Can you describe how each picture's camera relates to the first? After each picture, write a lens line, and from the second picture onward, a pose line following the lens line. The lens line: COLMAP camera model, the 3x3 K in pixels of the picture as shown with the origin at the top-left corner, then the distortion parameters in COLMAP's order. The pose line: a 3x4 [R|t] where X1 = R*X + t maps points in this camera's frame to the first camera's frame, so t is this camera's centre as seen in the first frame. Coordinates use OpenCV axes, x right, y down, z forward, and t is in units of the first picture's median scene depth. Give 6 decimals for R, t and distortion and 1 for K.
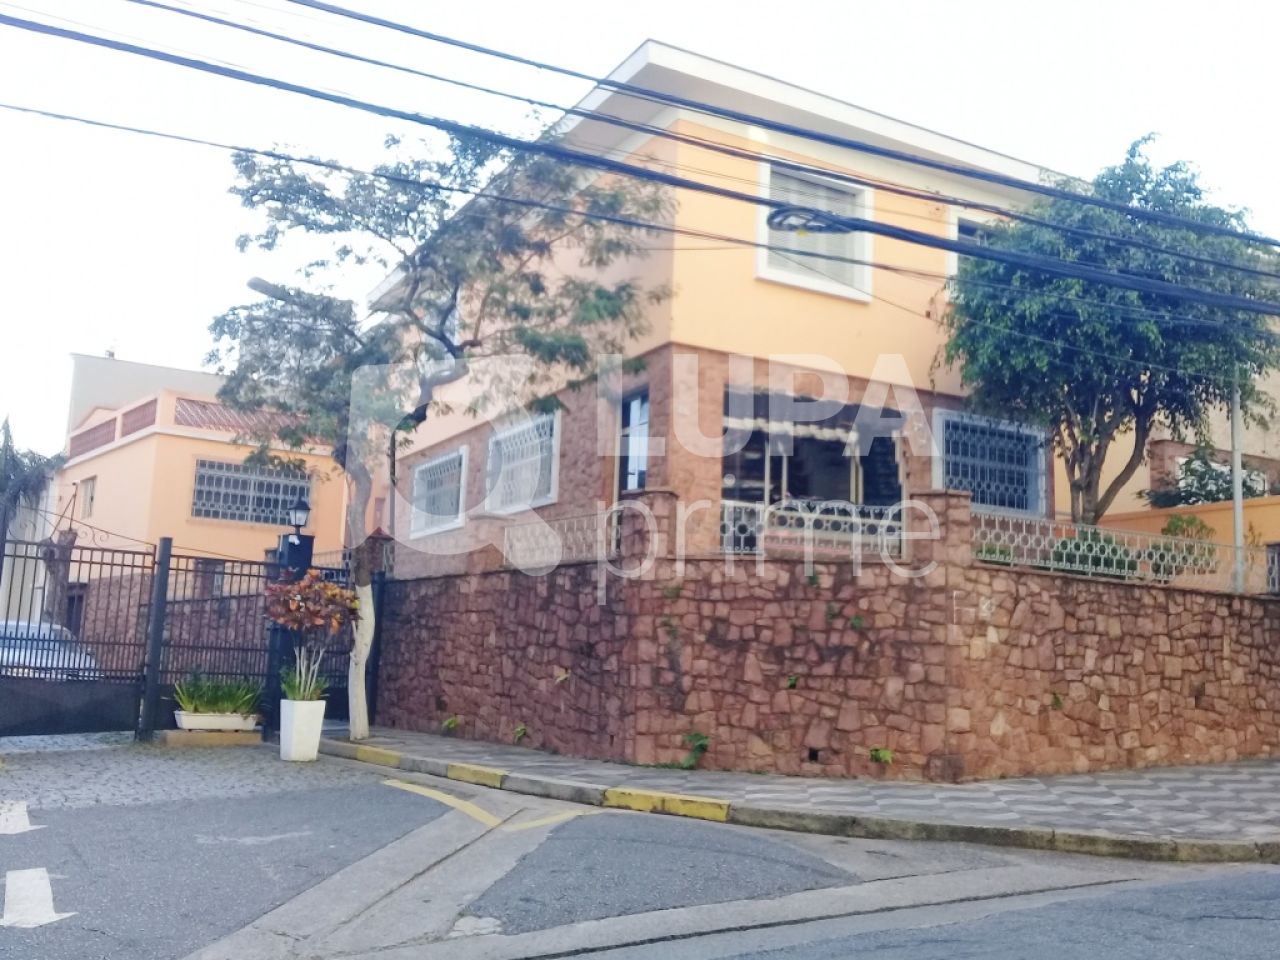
lens RADIAL K [[1215.8, 0, 640.0], [0, 1215.8, 480.0], [0, 0, 1]] dist [-0.007739, -0.022272]
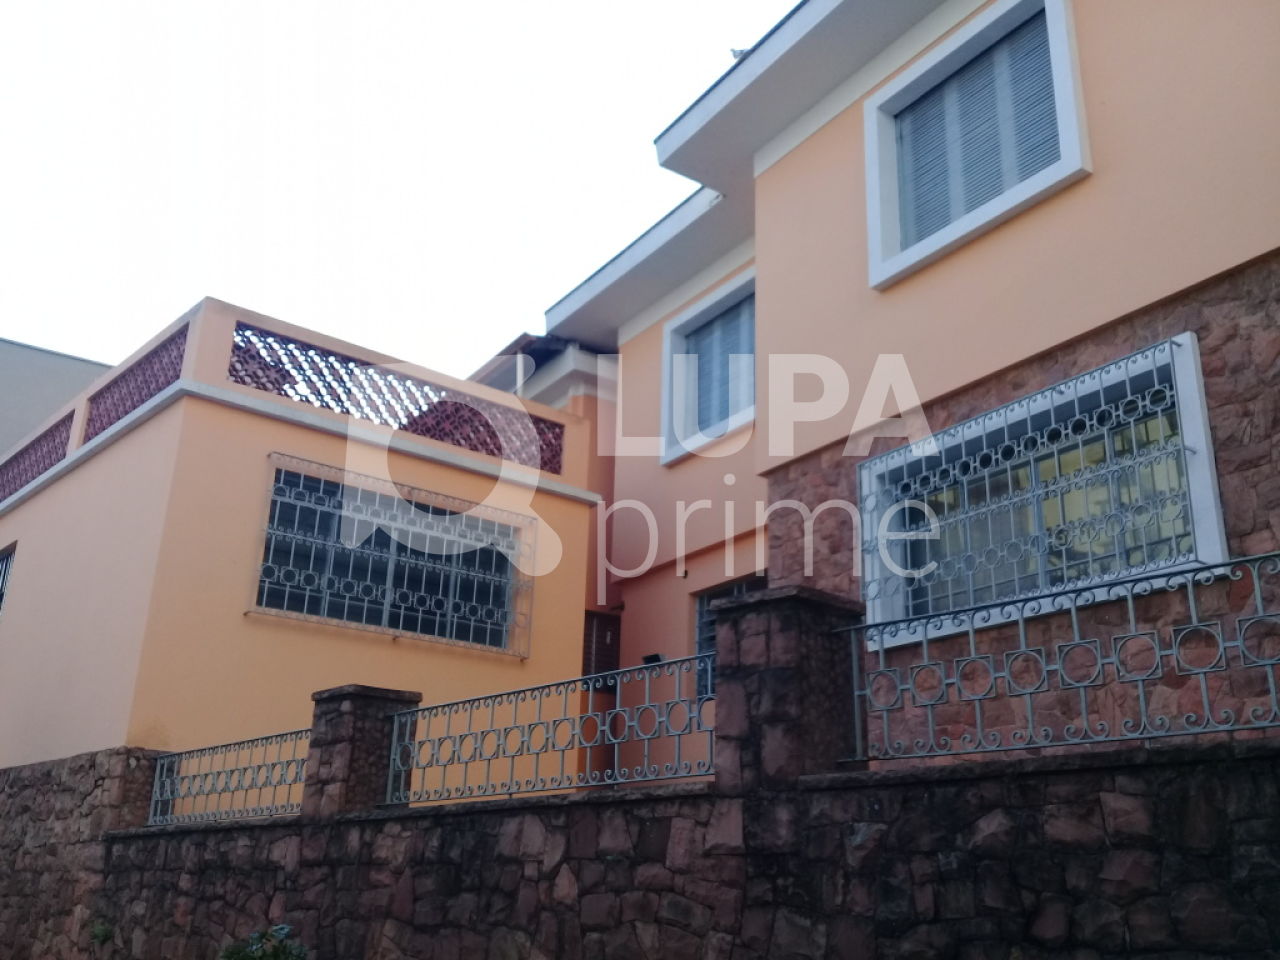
lens RADIAL K [[1203.4, 0, 640.0], [0, 1203.4, 480.0], [0, 0, 1]] dist [0.114590, -0.248360]
pose [[0.998640, 0.013104, 0.050466, -0.456098], [-0.003989, 0.984269, -0.176633, 0.102654], [-0.051987, 0.176192, 0.982982, 1.023557]]
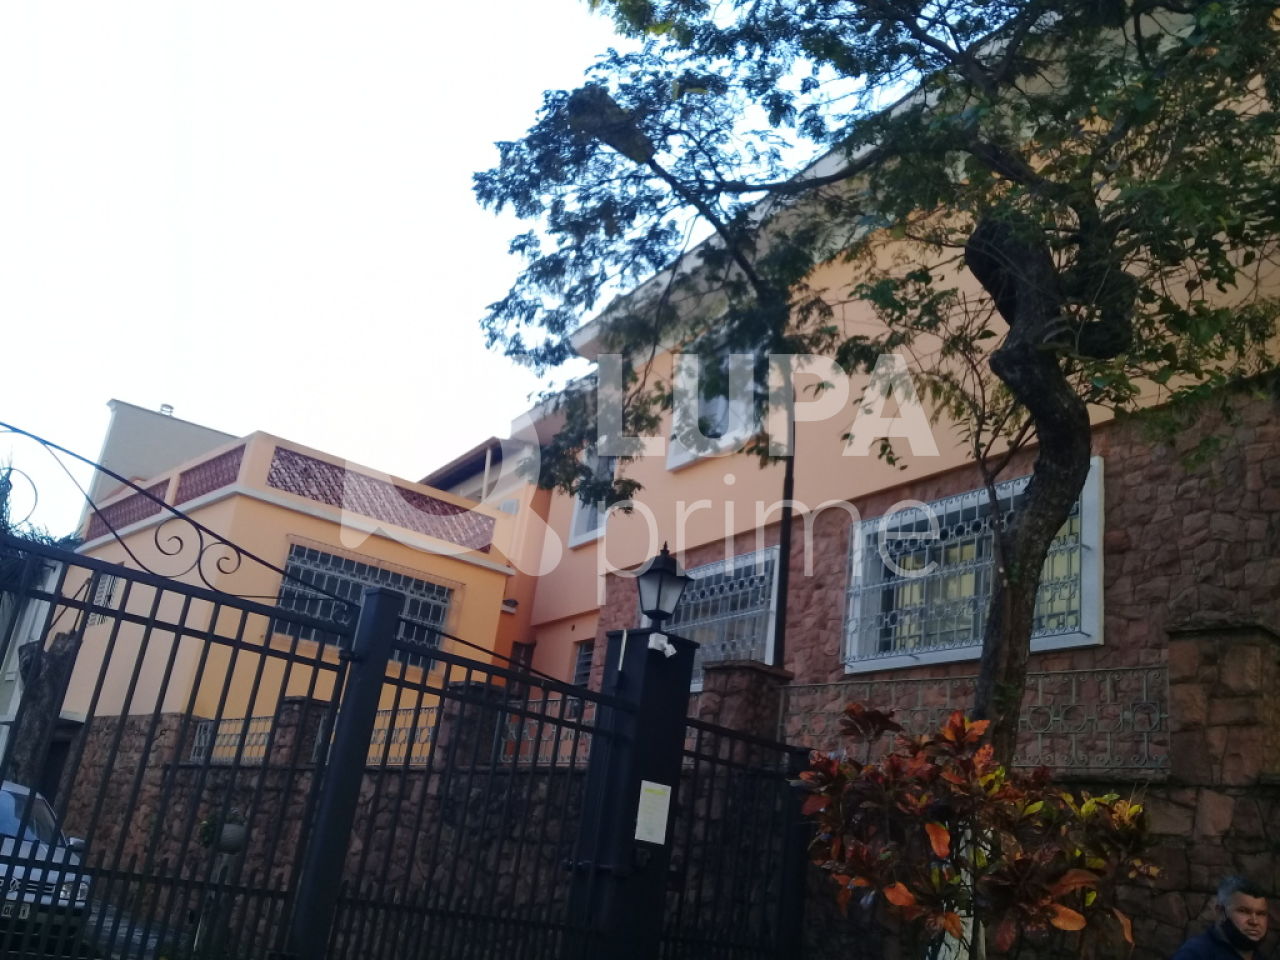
lens RADIAL K [[1203.4, 0, 640.0], [0, 1203.4, 480.0], [0, 0, 1]] dist [0.114590, -0.248360]
pose [[0.994400, 0.105069, -0.011340, -0.307399], [-0.105480, 0.980197, -0.167596, 0.066723], [-0.006494, 0.167854, 0.985791, 0.620194]]
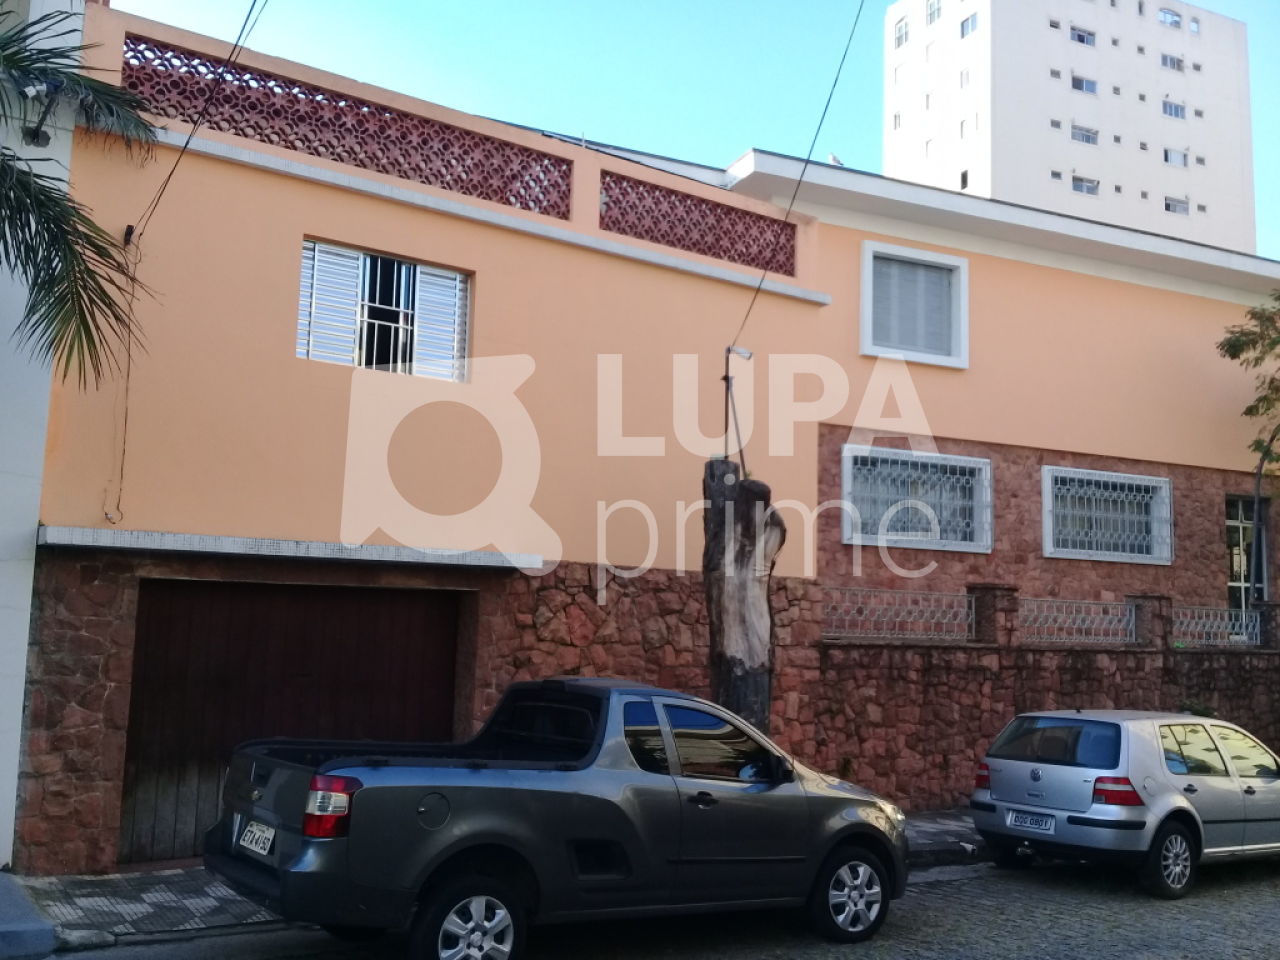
lens RADIAL K [[1203.4, 0, 640.0], [0, 1203.4, 480.0], [0, 0, 1]] dist [0.114590, -0.248360]
pose [[0.071110, 0.086262, 0.993731, -1.547705], [-0.192385, 0.978734, -0.071193, 0.143945], [-0.978740, -0.186117, 0.086194, 1.741933]]
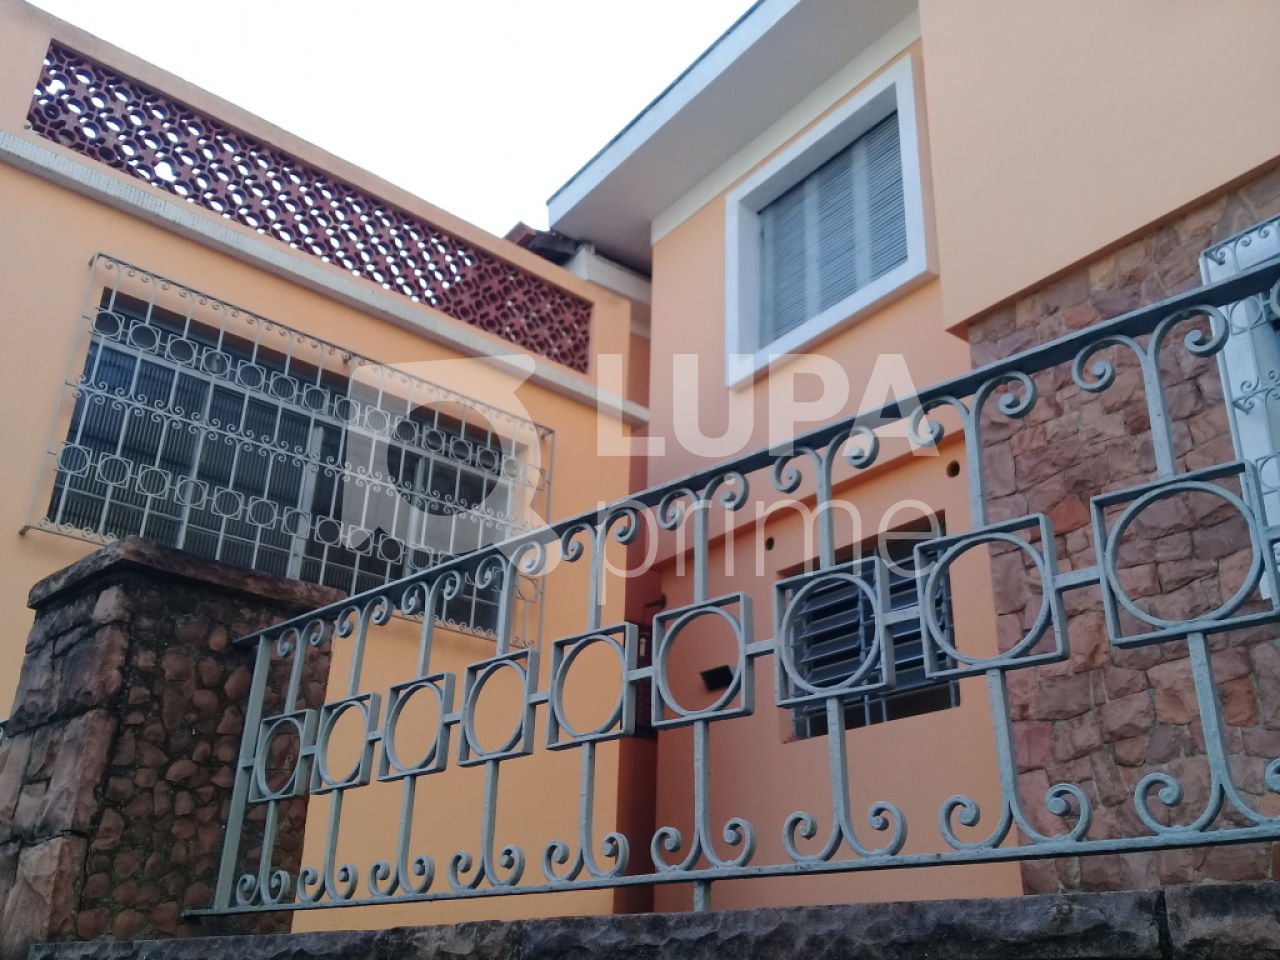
lens RADIAL K [[1203.4, 0, 640.0], [0, 1203.4, 480.0], [0, 0, 1]] dist [0.114590, -0.248360]
pose [[0.995346, 0.036600, 0.089149, -0.492300], [-0.013655, 0.969303, -0.245491, 0.127846], [-0.095398, 0.243131, 0.965291, 1.348227]]
